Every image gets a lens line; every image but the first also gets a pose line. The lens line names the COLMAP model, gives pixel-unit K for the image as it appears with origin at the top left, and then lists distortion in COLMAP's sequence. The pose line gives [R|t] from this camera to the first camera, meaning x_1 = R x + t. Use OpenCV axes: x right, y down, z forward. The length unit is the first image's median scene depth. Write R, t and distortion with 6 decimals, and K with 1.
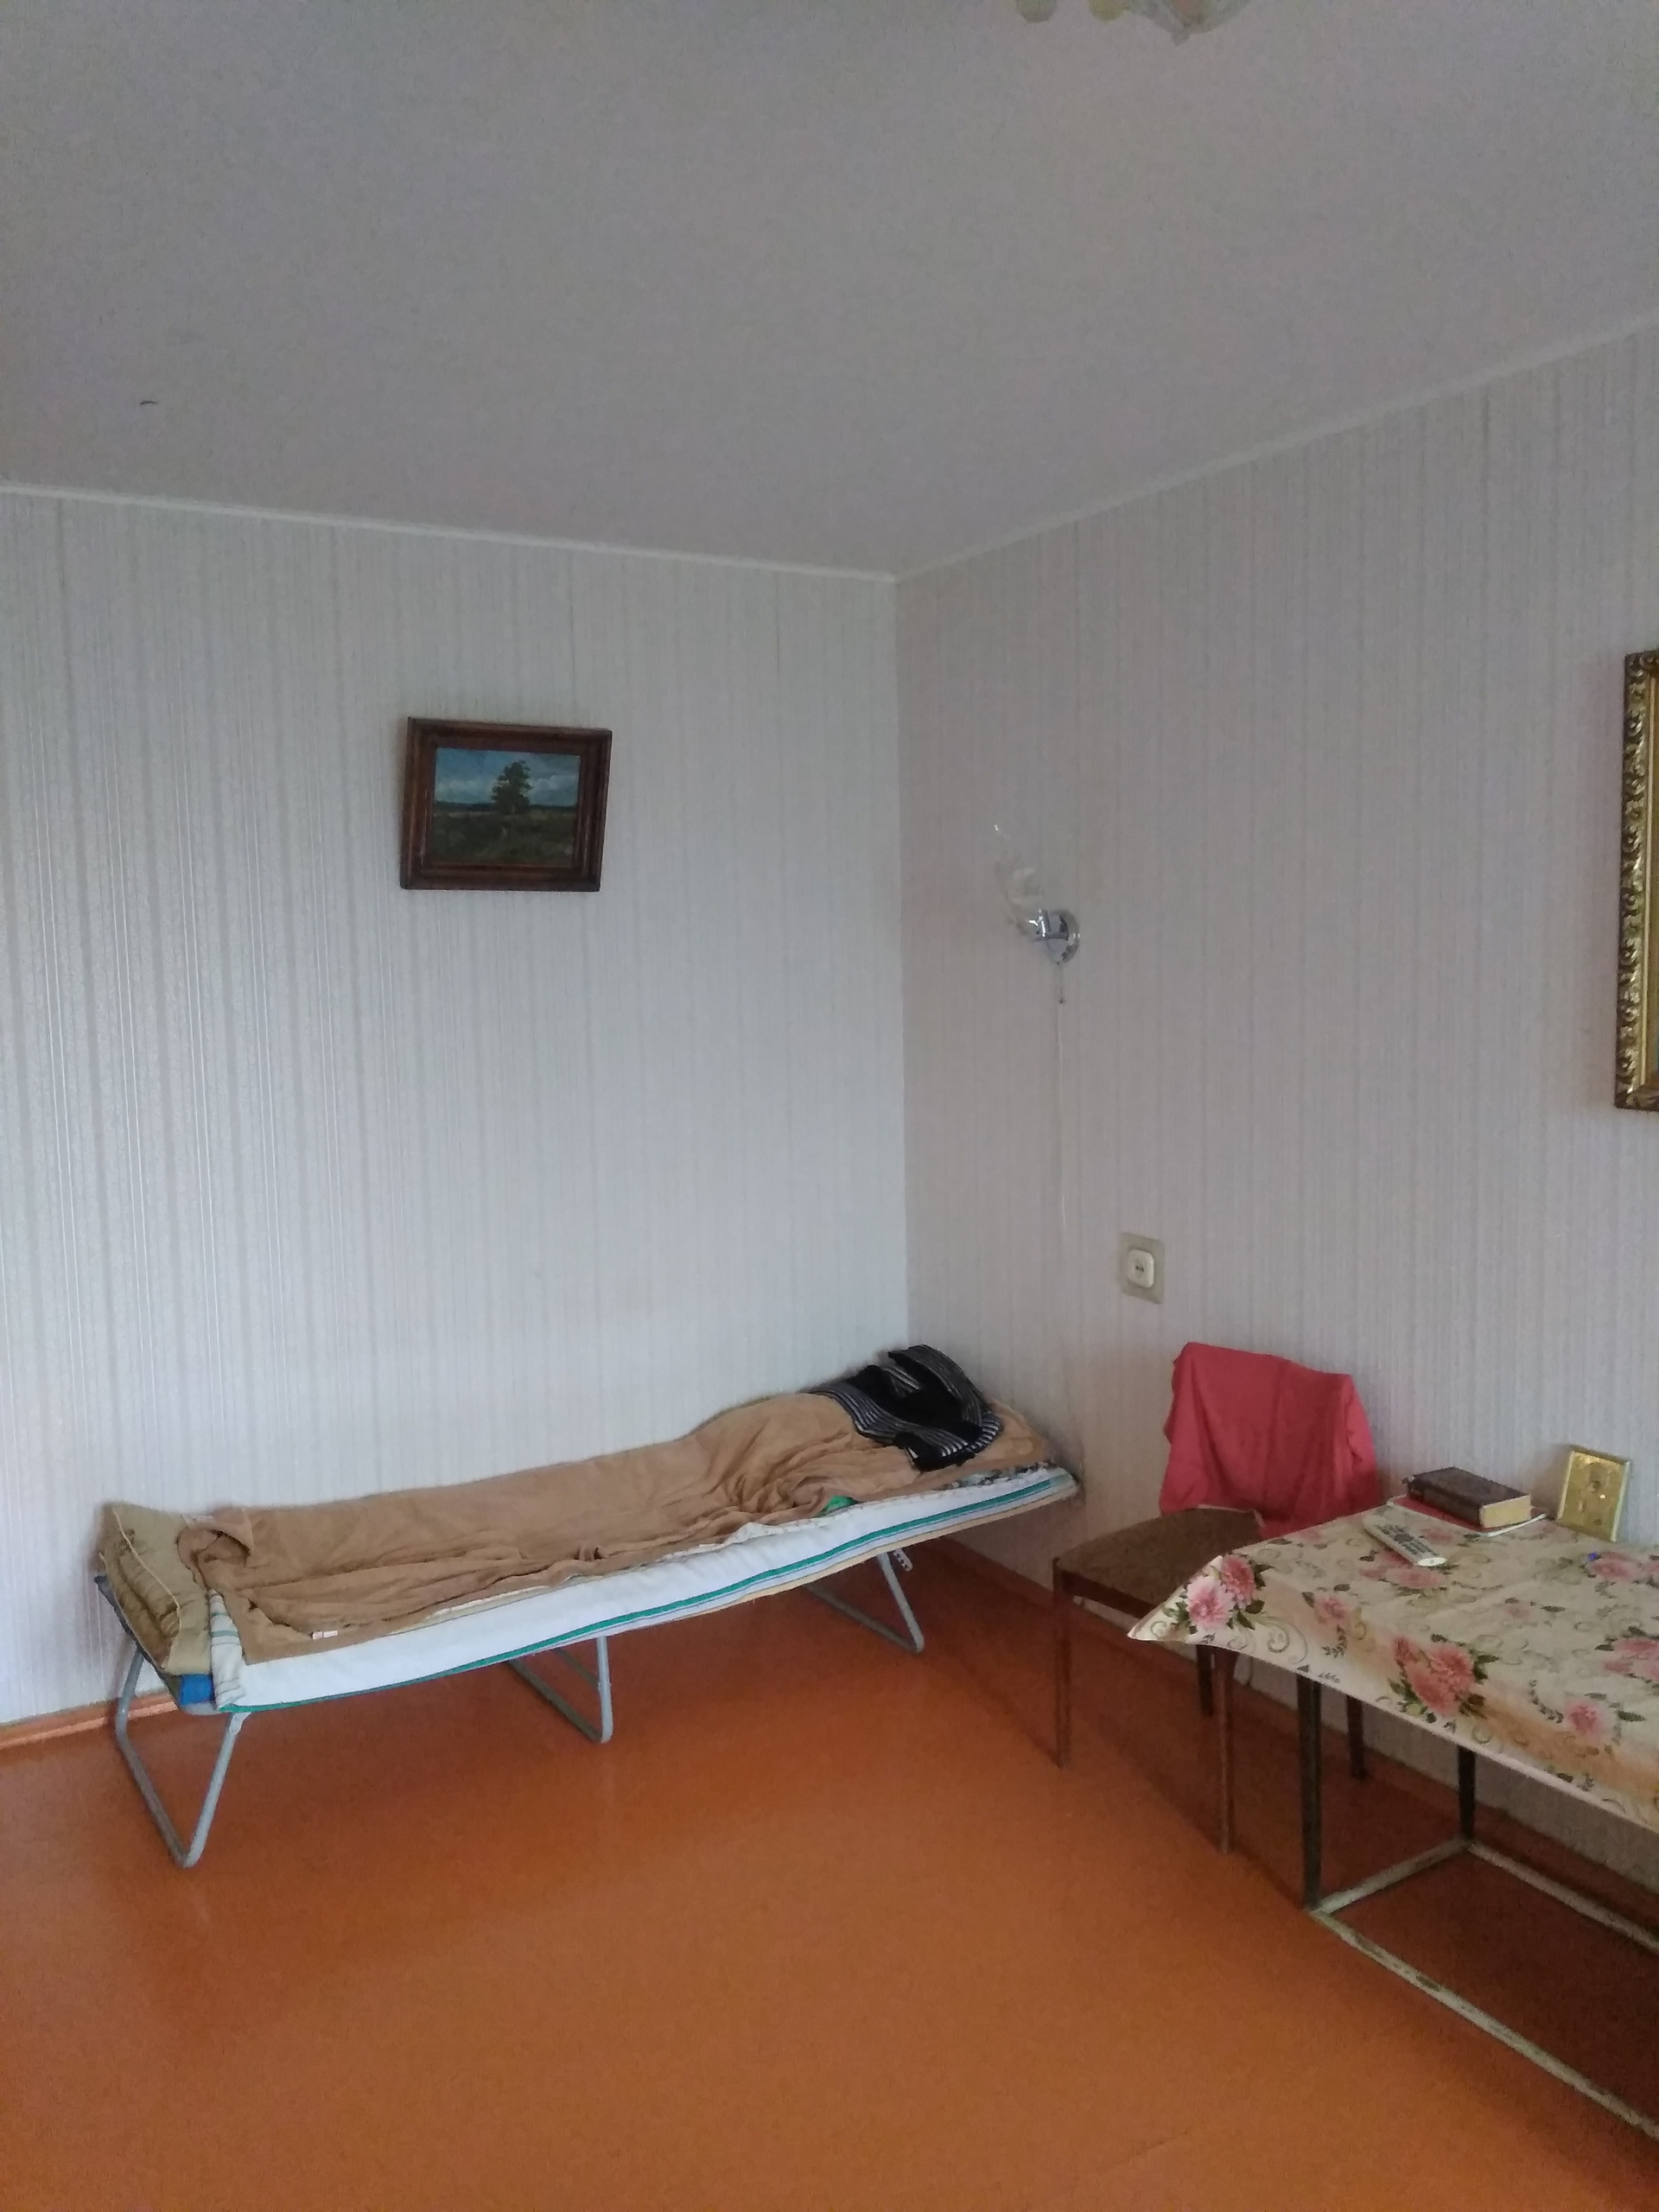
lens RADIAL K [[1646.9, 0, 829.5], [0, 1646.9, 1106.0], [0, 0, 1]] dist [0.030681, 0.004803]
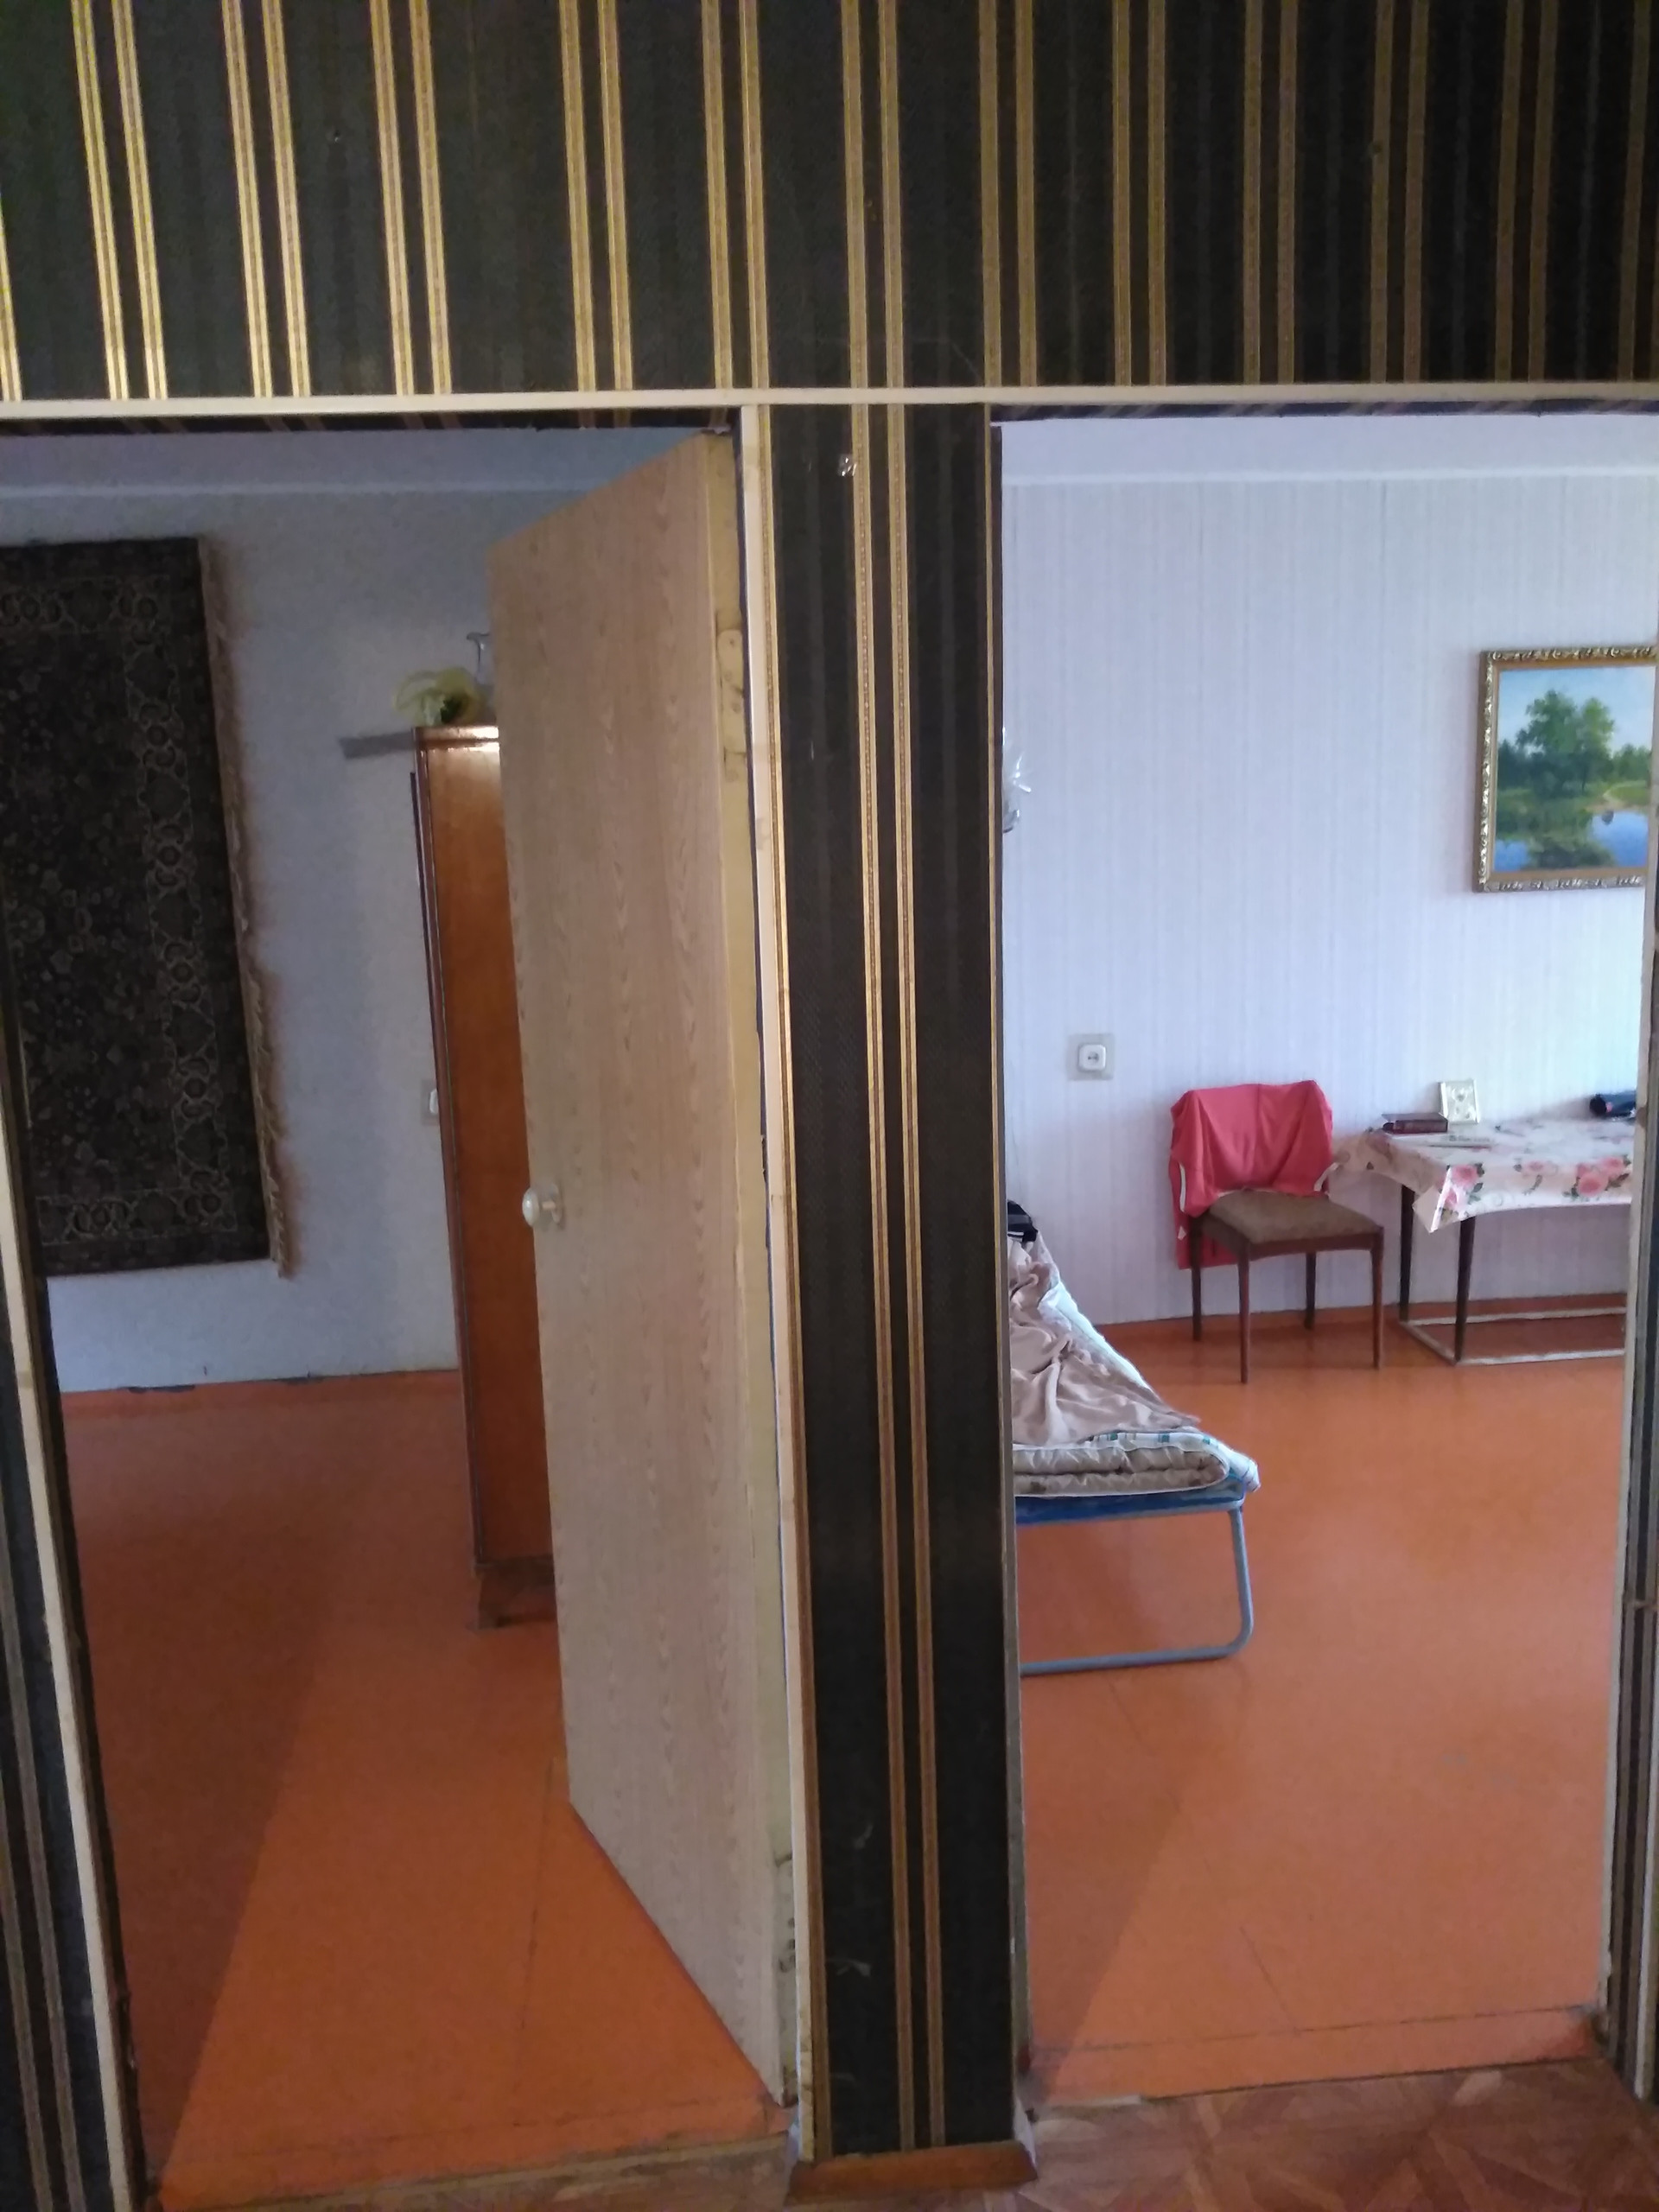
lens RADIAL K [[1734.8, 0, 829.5], [0, 1734.8, 1106.0], [0, 0, 1]] dist [-0.002312, -0.004648]
pose [[0.449455, -0.135630, 0.882947, -1.801102], [0.112946, 0.989102, 0.094443, -0.031228], [-0.886134, 0.057278, 0.459876, 0.844797]]
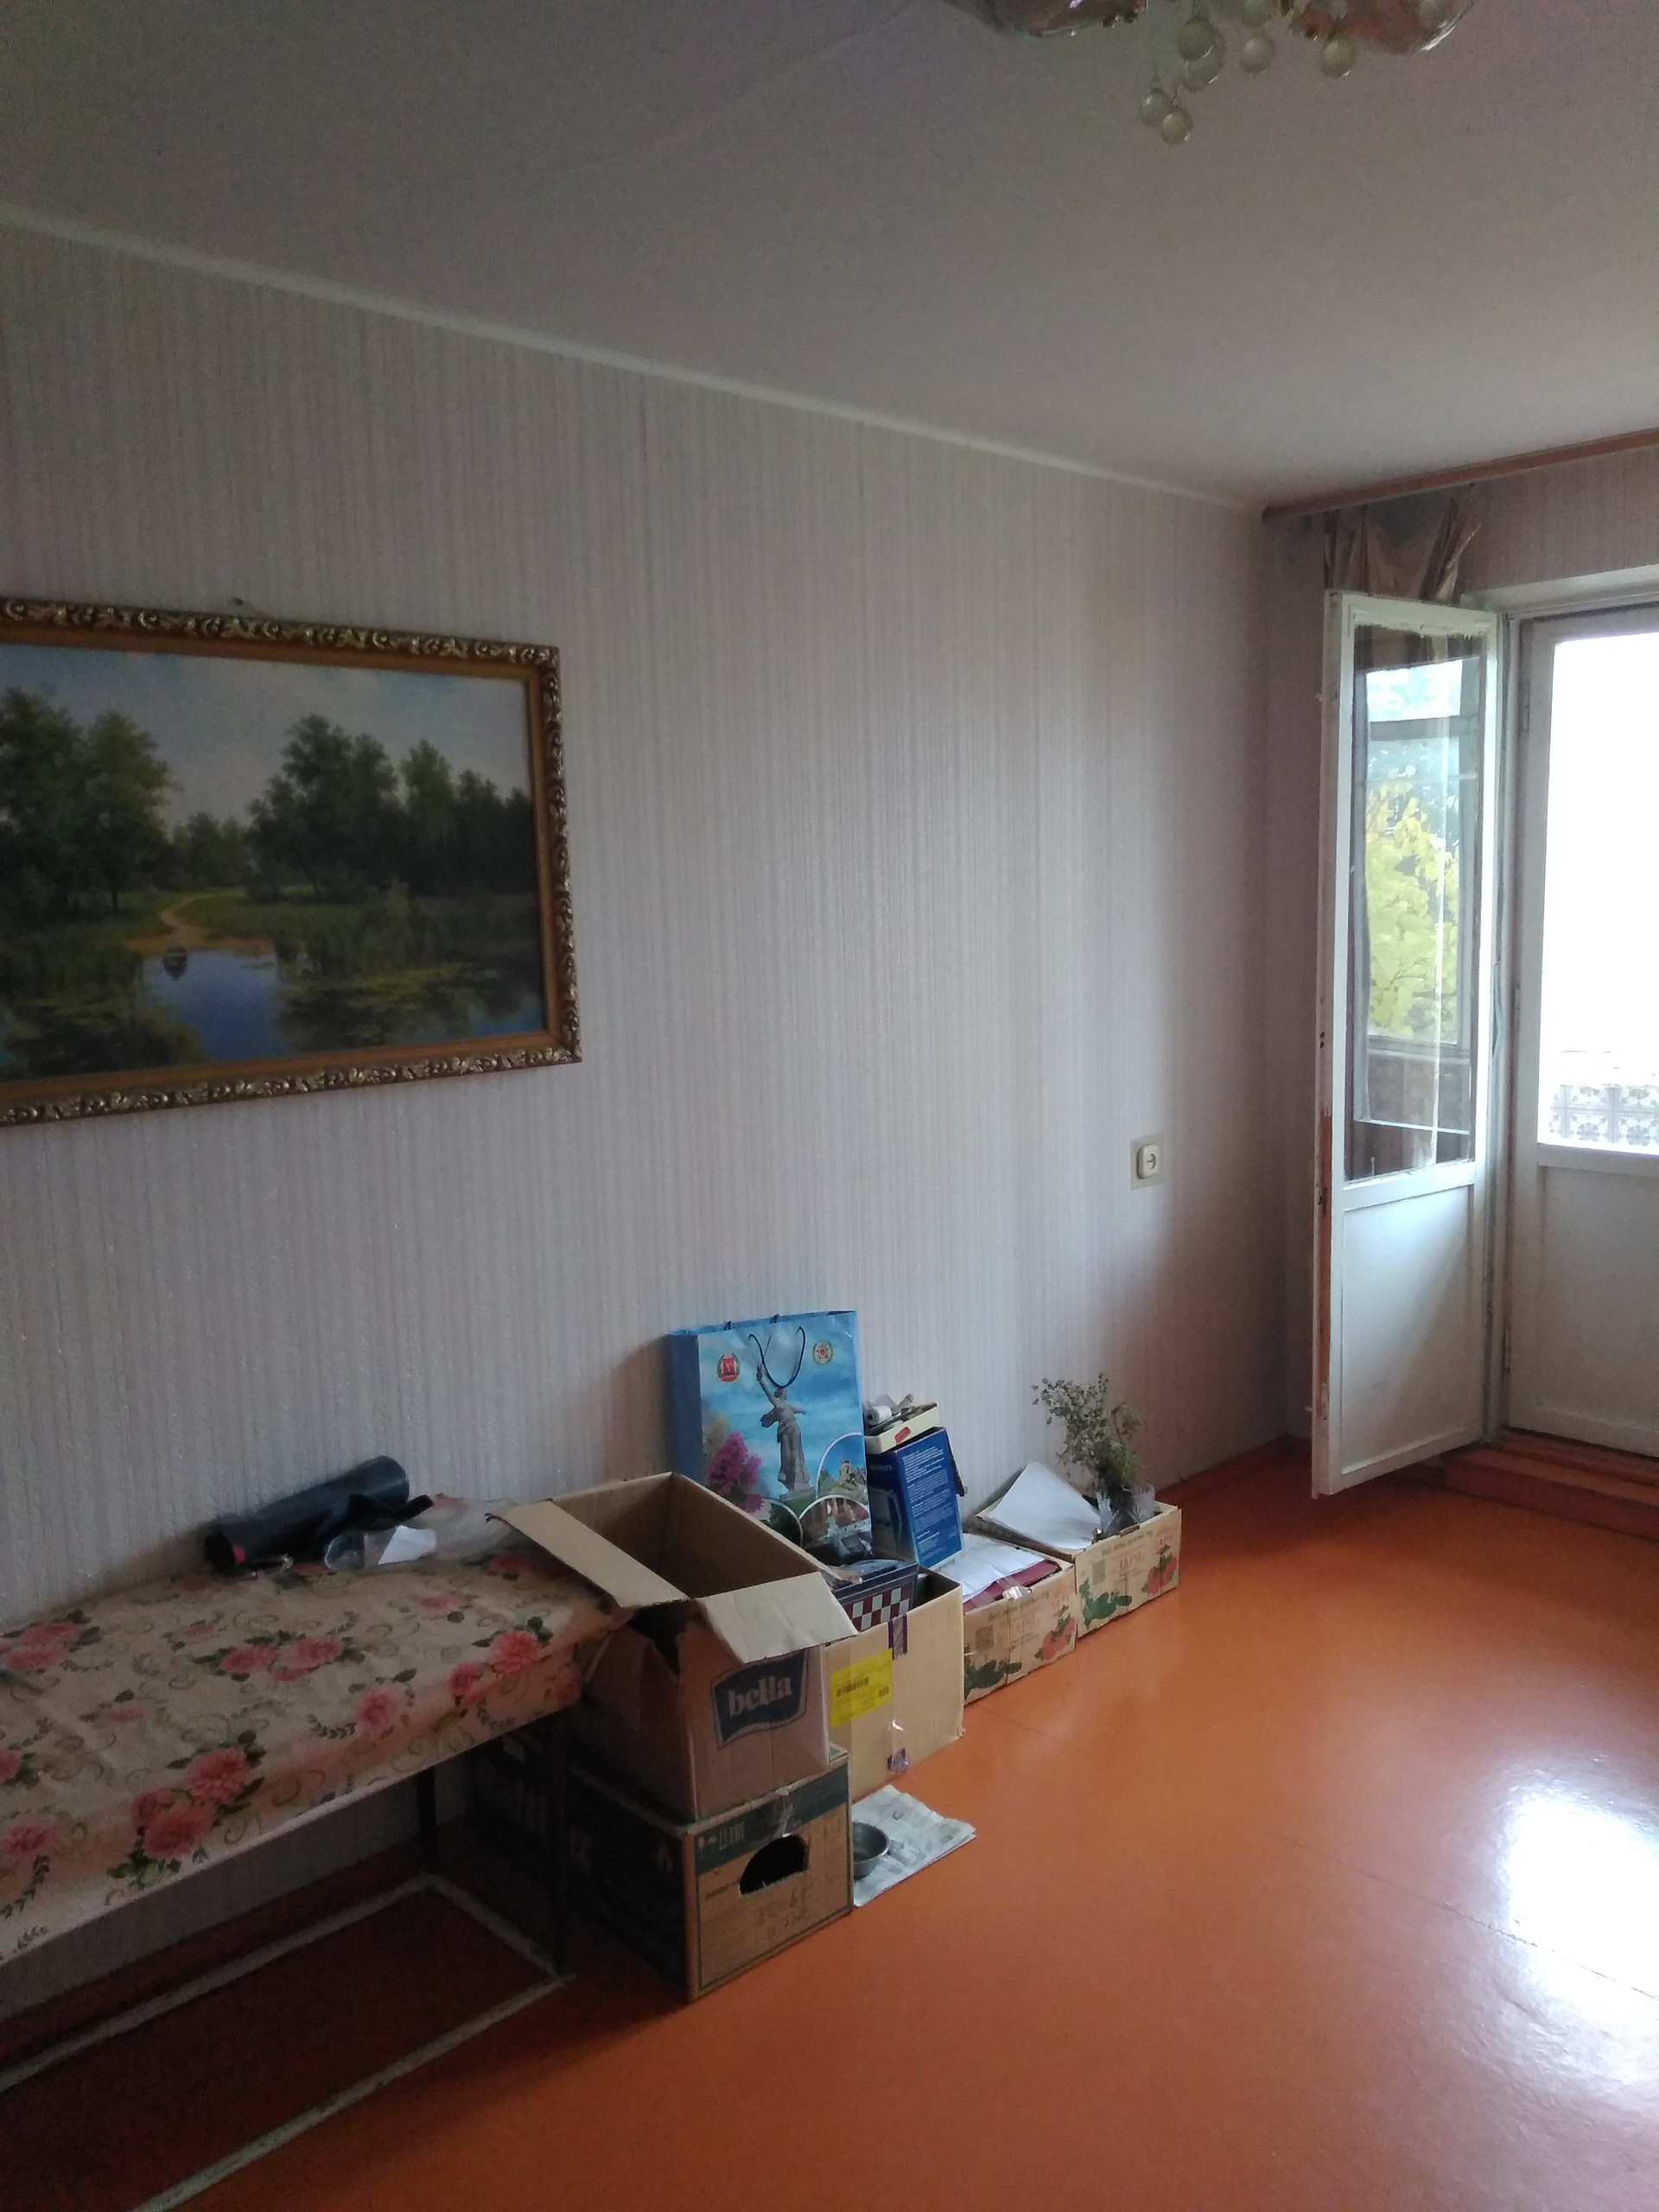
lens RADIAL K [[1741.0, 0, 829.5], [0, 1741.0, 1106.0], [0, 0, 1]] dist [0.015795, -0.003063]
pose [[-0.205569, -0.095788, 0.973943, -0.512823], [0.133482, 0.983153, 0.124868, -0.067388], [-0.969497, 0.155673, -0.189320, 0.787238]]
